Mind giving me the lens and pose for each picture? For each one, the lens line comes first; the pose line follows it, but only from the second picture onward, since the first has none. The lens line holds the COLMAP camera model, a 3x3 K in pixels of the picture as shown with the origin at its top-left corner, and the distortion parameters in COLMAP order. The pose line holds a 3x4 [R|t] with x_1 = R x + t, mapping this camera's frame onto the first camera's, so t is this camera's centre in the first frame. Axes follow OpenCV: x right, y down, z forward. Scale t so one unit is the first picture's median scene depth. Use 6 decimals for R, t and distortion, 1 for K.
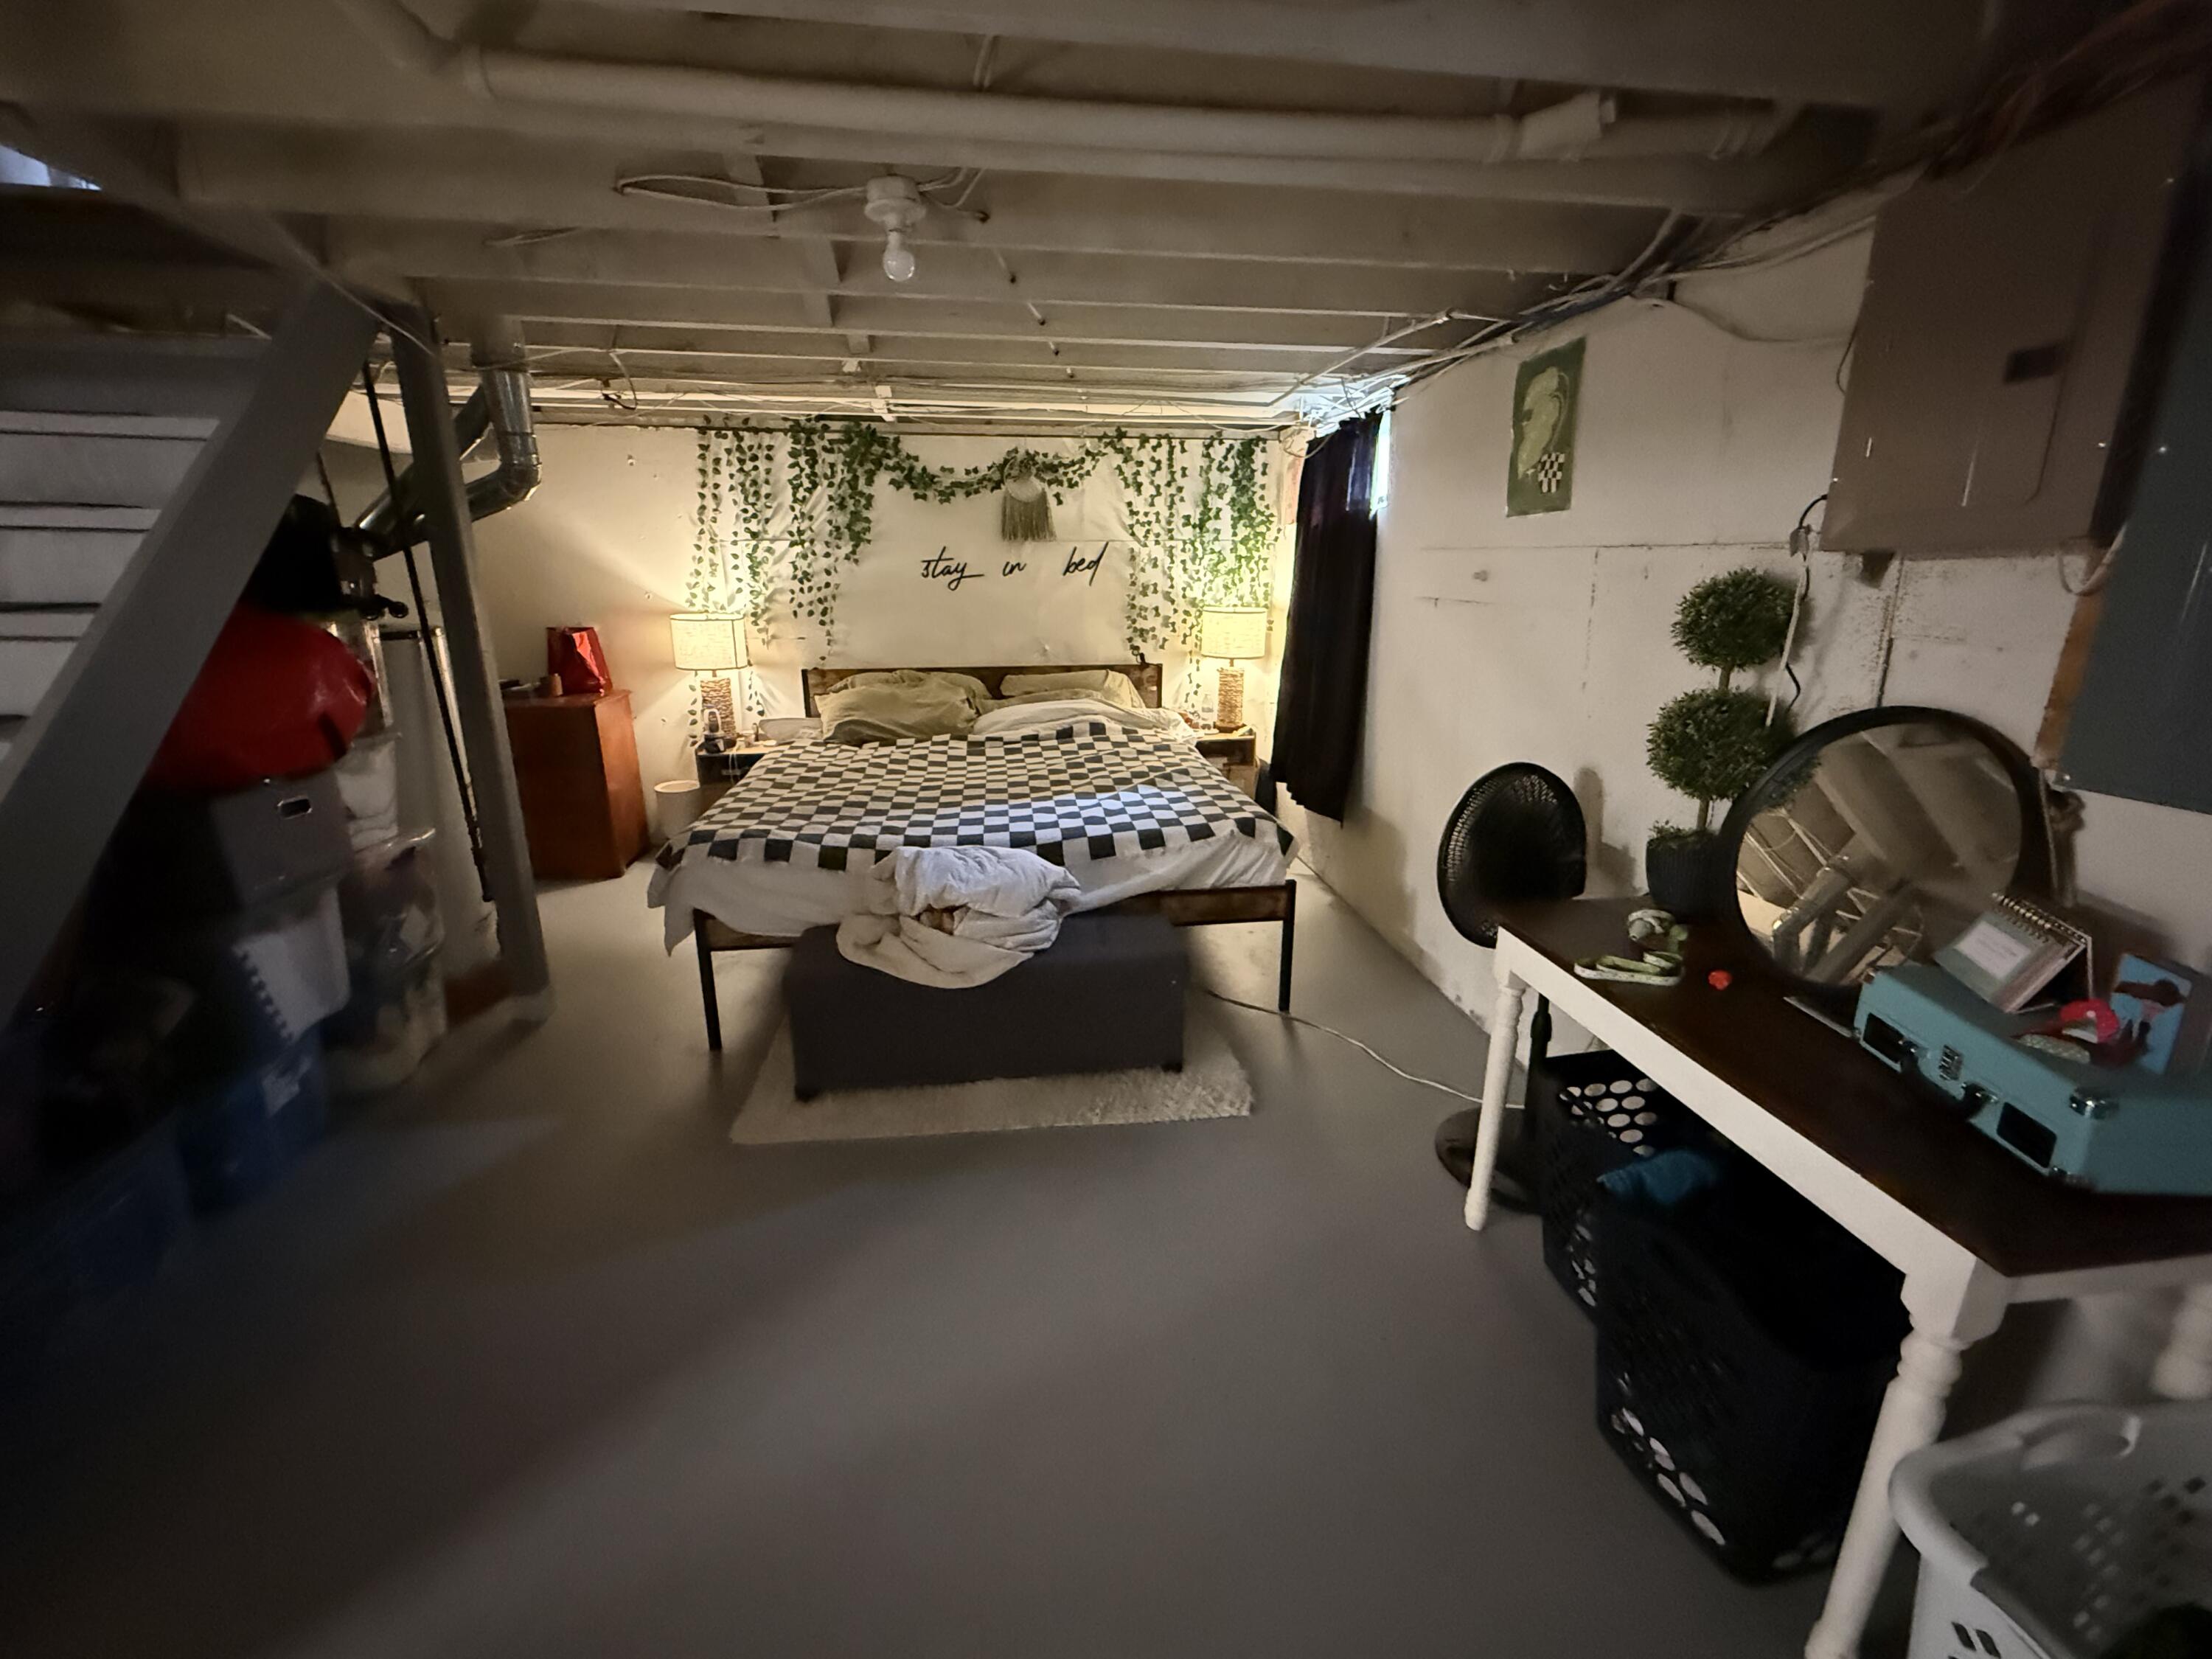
lens RADIAL K [[906.1, 0, 1090.0], [0, 906.1, 831.6], [0, 0, 1]] dist [-0.000697, 0.000305]
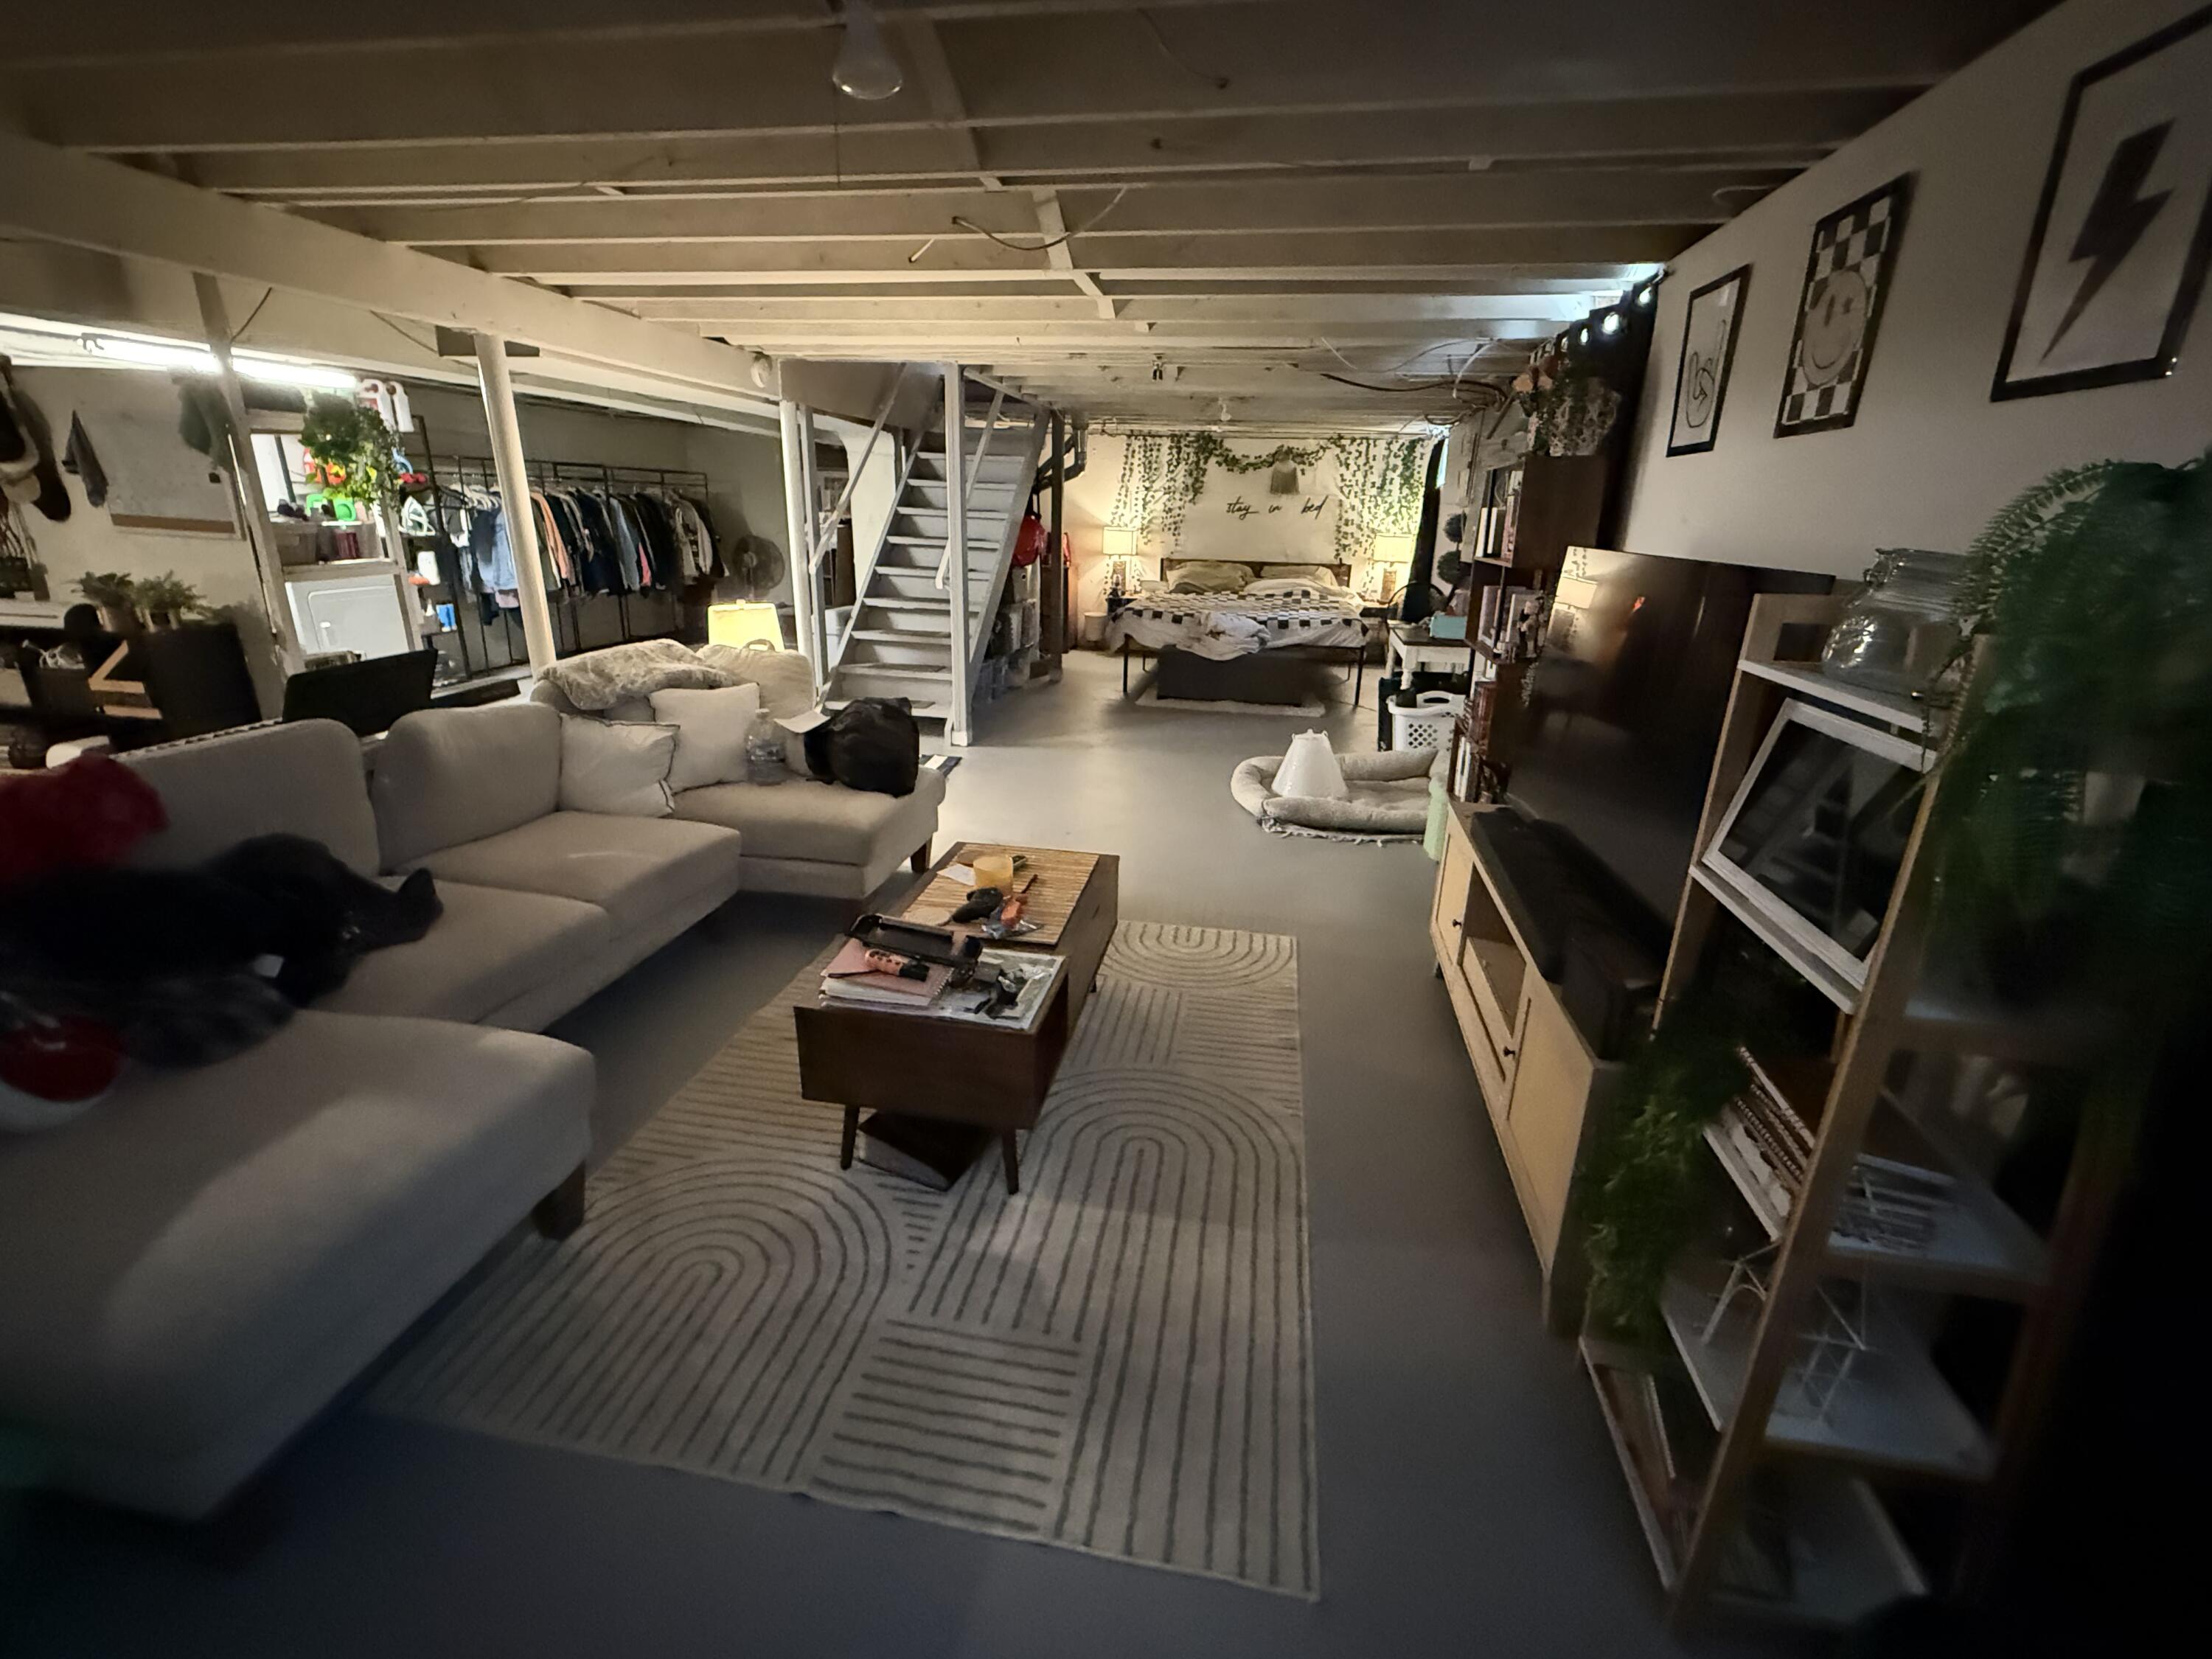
lens RADIAL K [[926.4, 0, 1111.5], [0, 926.4, 835.5], [0, 0, 1]] dist [0.000373, -0.000139]
pose [[0.953171, 0.123066, -0.276261, 0.215706], [-0.107845, 0.991722, 0.069688, 0.297921], [0.282550, -0.036631, 0.958553, -1.009798]]
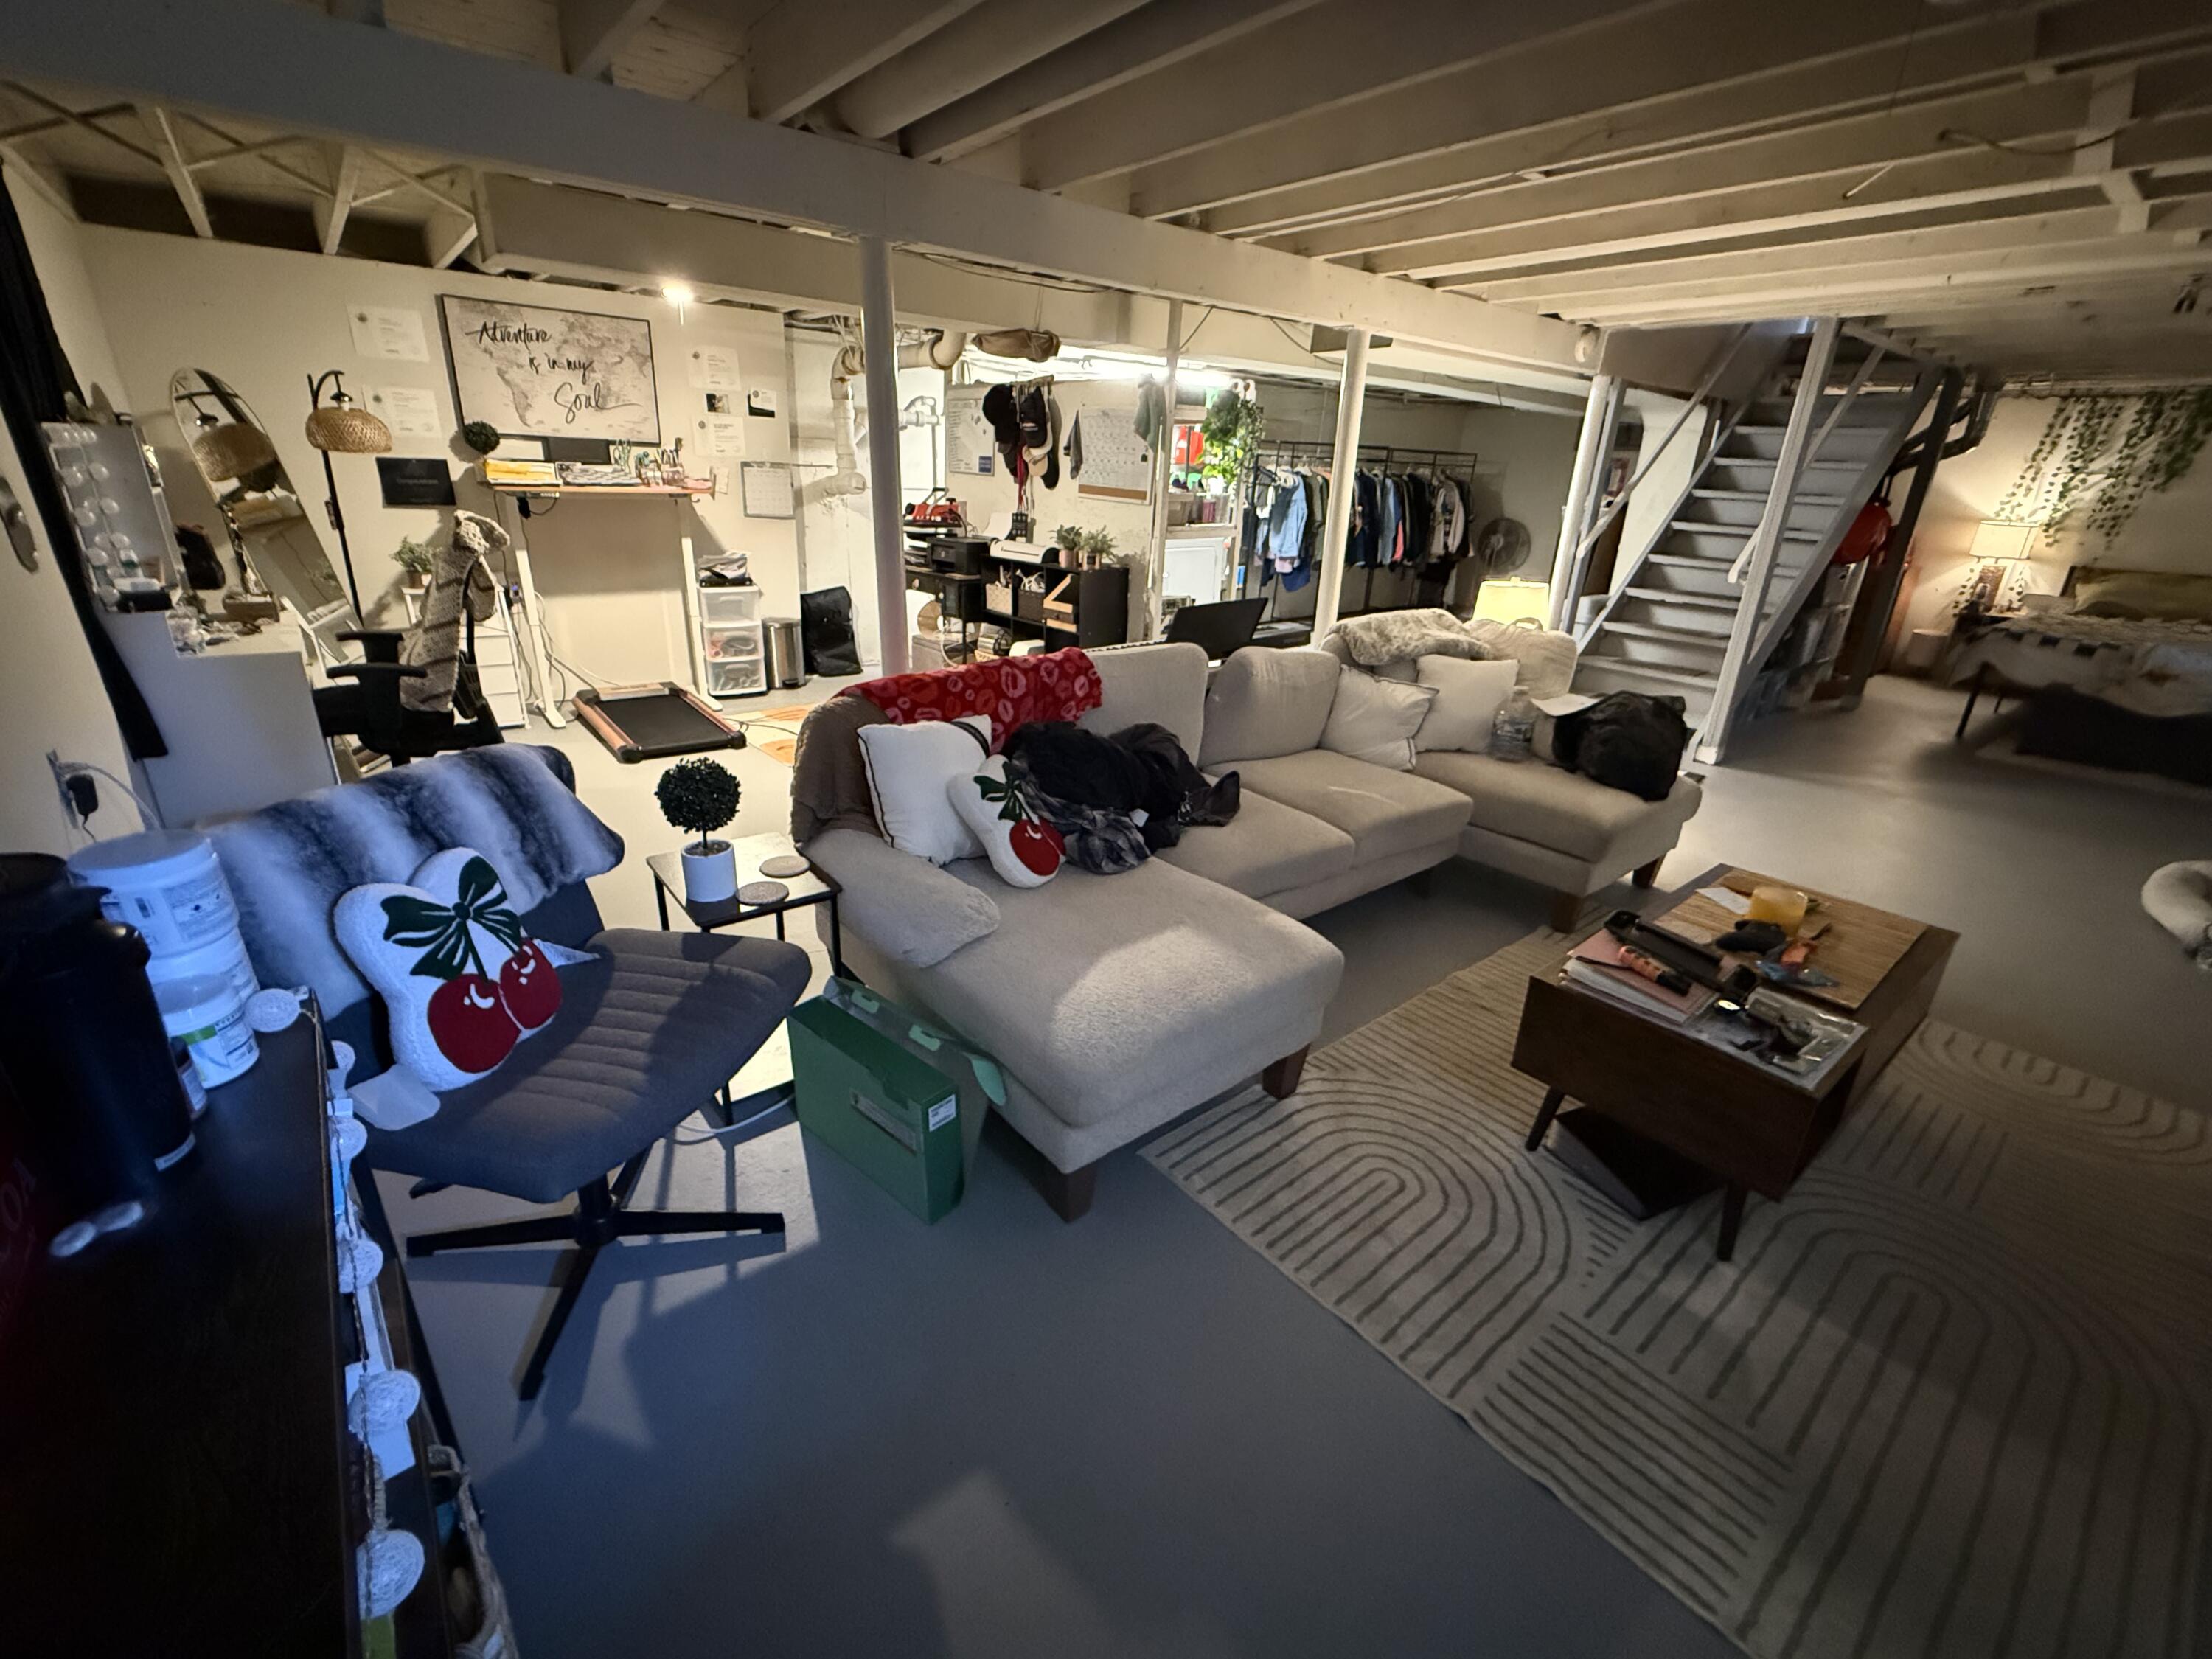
lens RADIAL K [[931.3, 0, 1107.8], [0, 931.3, 834.9], [0, 0, 1]] dist [-0.001099, -0.000263]
pose [[0.525217, 0.326824, -0.785705, 0.179866], [-0.267555, 0.939905, 0.212114, 0.323245], [0.807813, 0.098814, 0.581098, -1.065652]]
